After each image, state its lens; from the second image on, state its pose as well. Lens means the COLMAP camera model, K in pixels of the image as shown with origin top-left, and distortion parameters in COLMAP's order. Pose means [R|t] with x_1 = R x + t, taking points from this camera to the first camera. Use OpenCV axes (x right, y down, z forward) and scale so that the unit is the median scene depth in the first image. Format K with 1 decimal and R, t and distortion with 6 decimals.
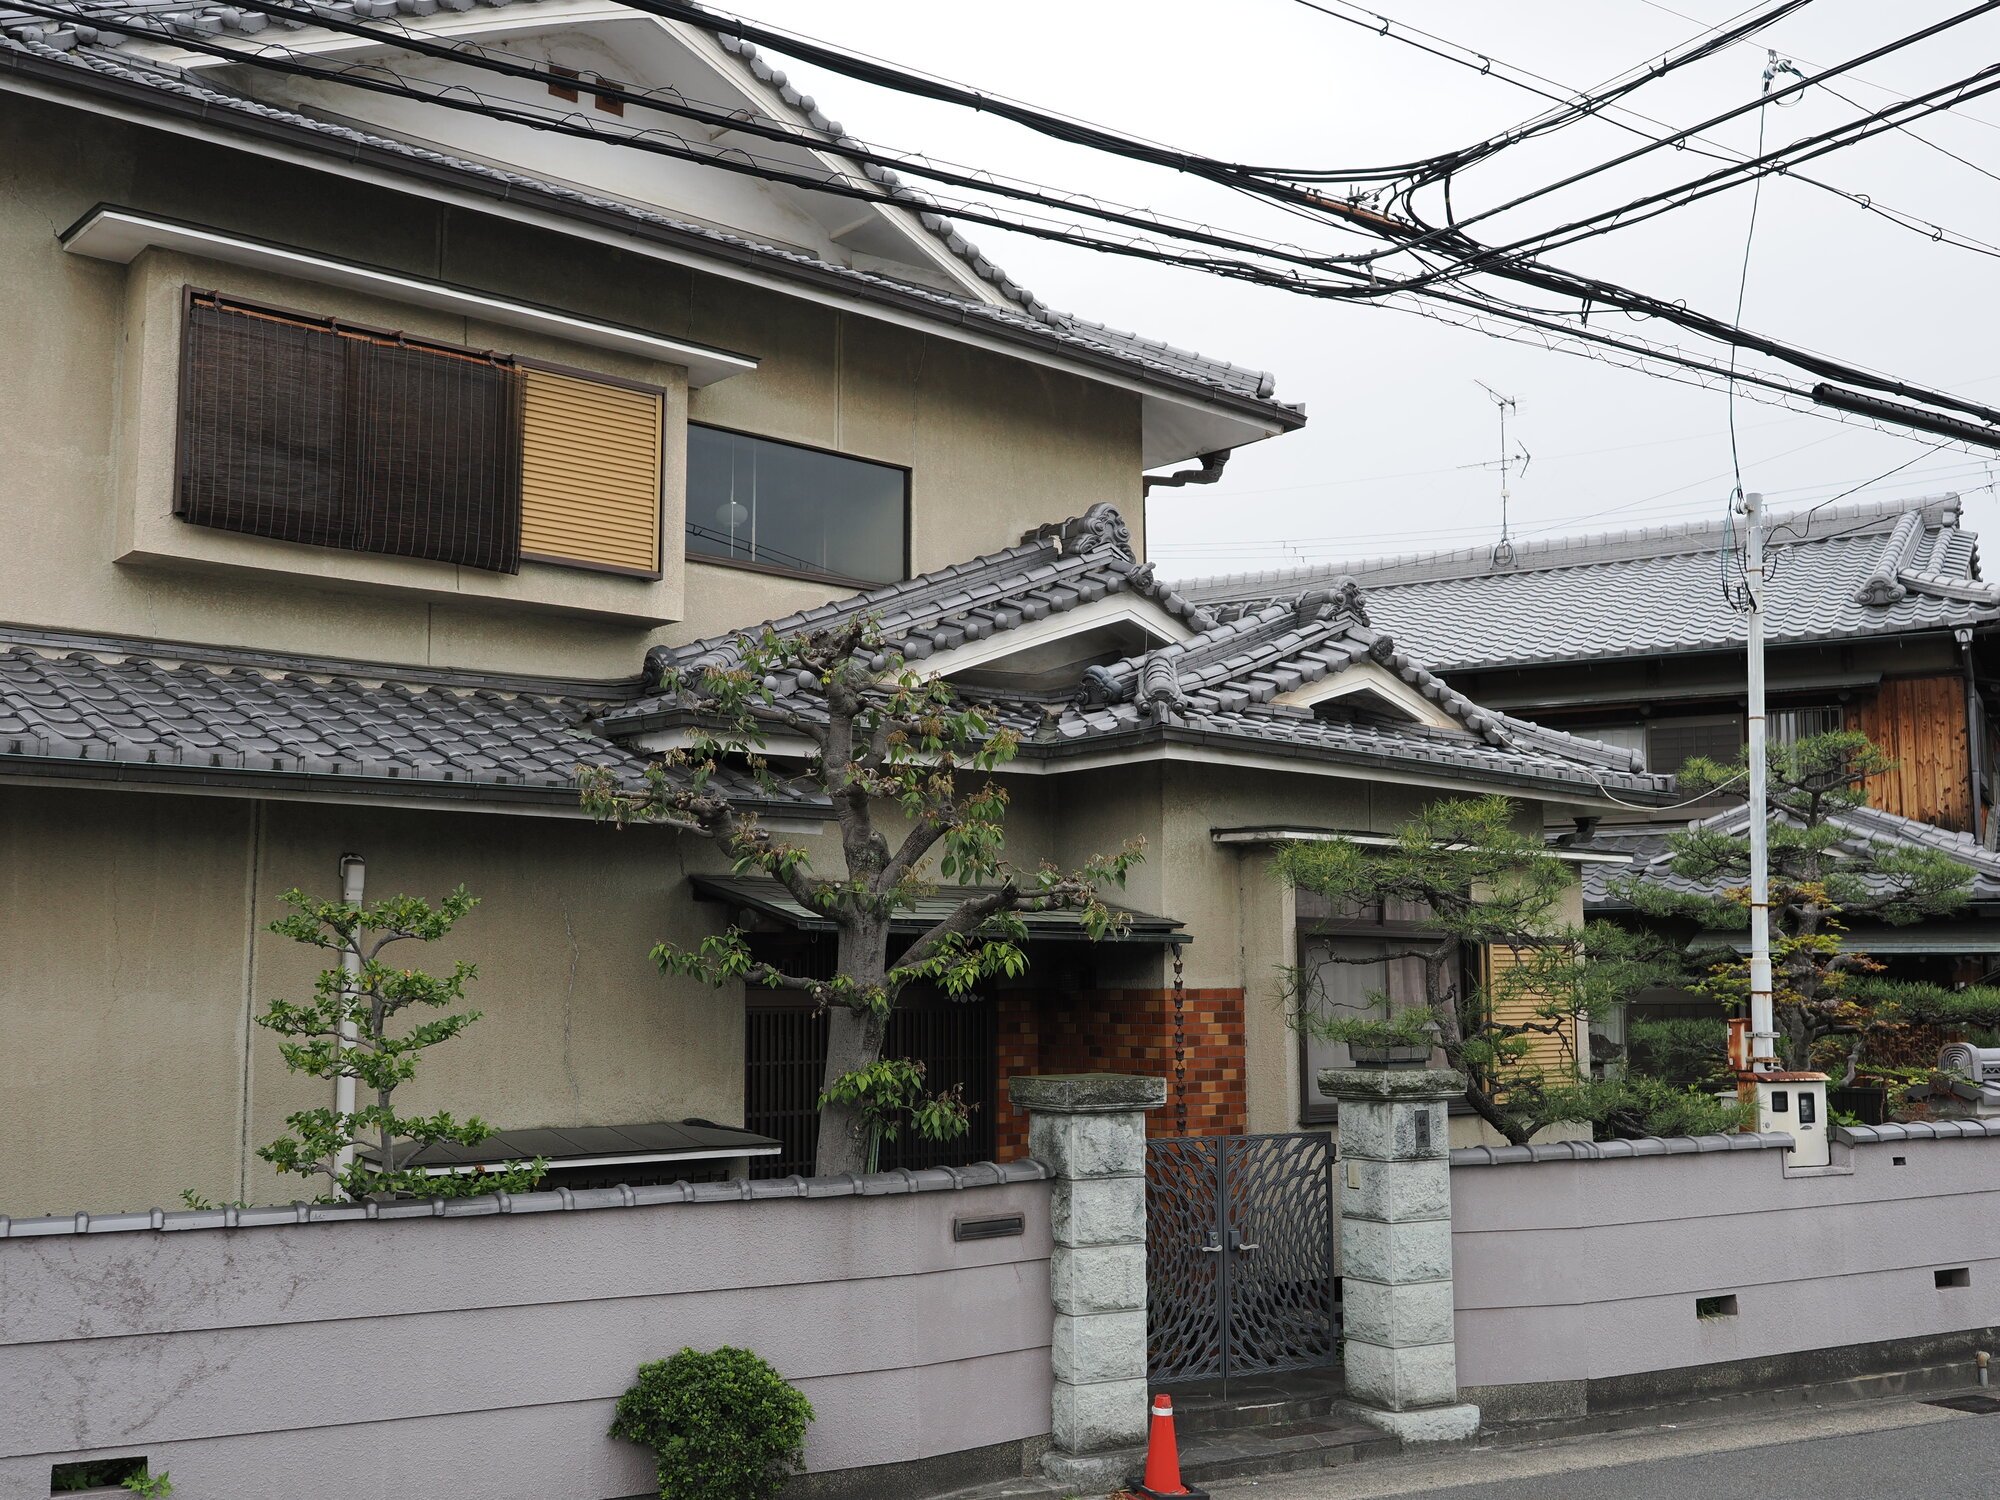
lens RADIAL K [[2133.7, 0, 1003.2], [0, 2133.7, 751.8], [0, 0, 1]] dist [0.008825, 0.000000]
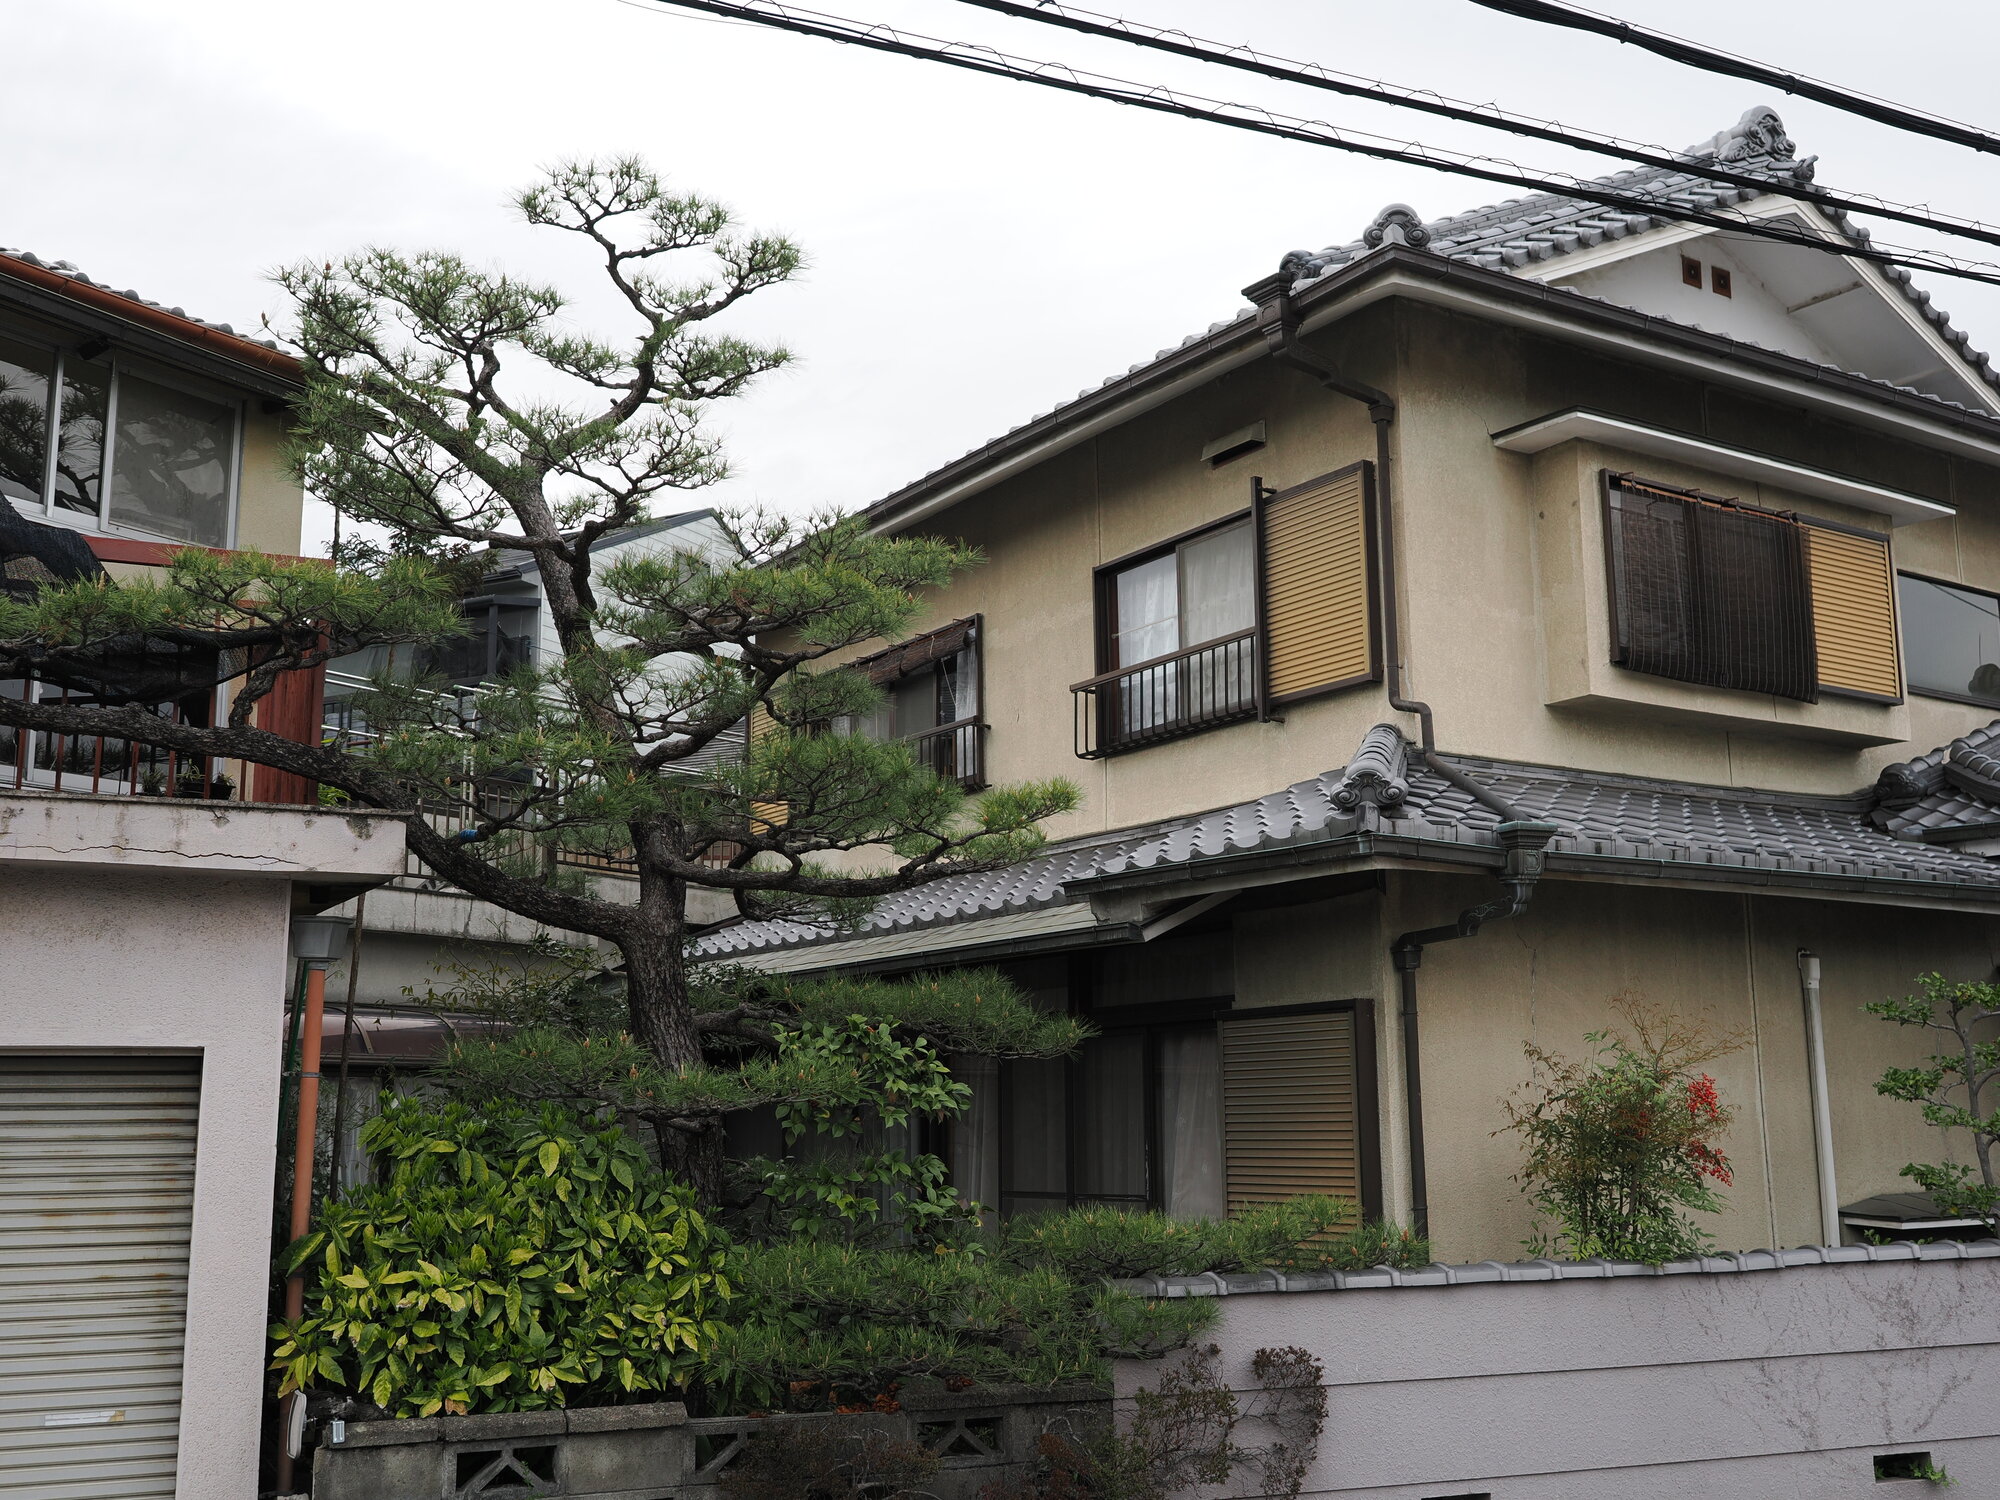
lens RADIAL K [[2133.7, 0, 996.4], [0, 2133.7, 749.1], [0, 0, 1]] dist [0.008825, 0.000000]
pose [[0.991617, -0.032763, -0.124989, -0.596963], [0.025334, 0.997842, -0.060570, -0.001112], [0.126703, 0.056895, 0.990308, -0.210599]]
